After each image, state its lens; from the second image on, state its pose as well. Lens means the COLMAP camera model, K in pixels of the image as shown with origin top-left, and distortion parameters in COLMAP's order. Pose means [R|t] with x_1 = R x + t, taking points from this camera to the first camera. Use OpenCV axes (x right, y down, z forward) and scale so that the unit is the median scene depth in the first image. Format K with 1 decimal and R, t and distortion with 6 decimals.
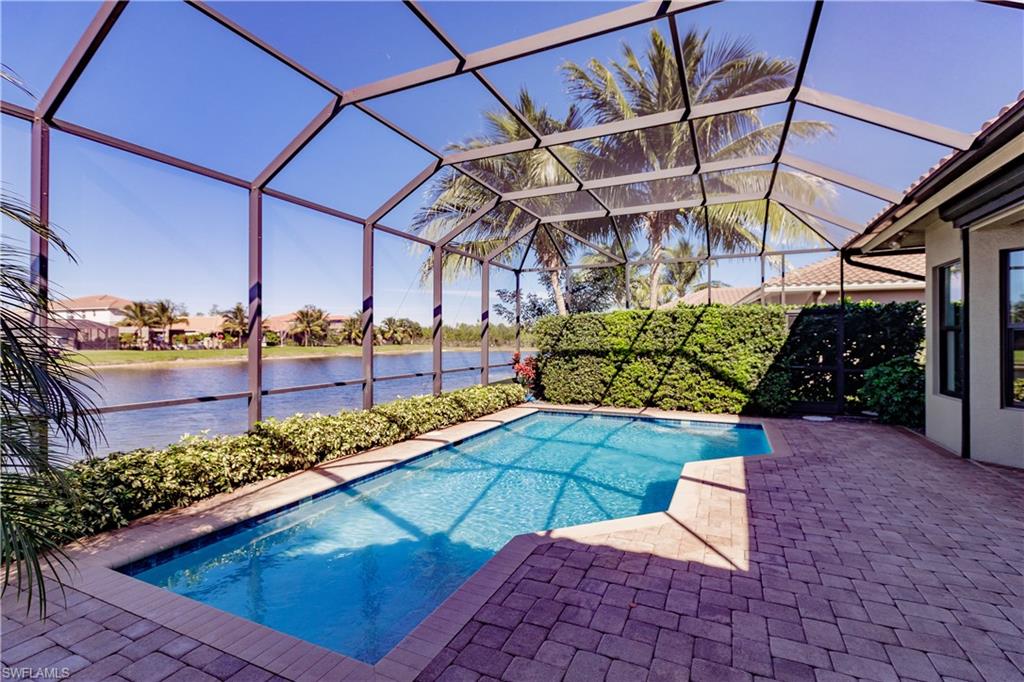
lens RADIAL K [[472.4, 0, 509.4], [0, 472.4, 339.4], [0, 0, 1]] dist [0.001610, -0.000054]
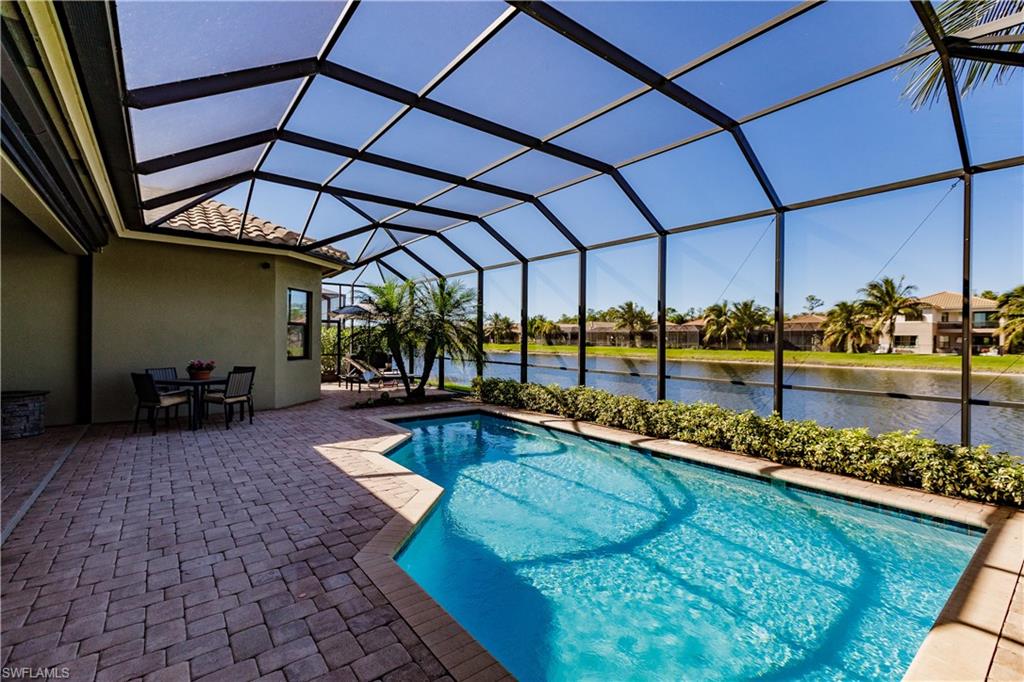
lens RADIAL K [[453.1, 0, 514.8], [0, 453.1, 337.3], [0, 0, 1]] dist [0.002451, 0.000065]
pose [[-0.449680, -0.003518, -0.893183, 0.107147], [-0.007800, 0.999970, -0.000012, -0.000821], [0.893156, 0.006961, -0.449694, 0.152183]]
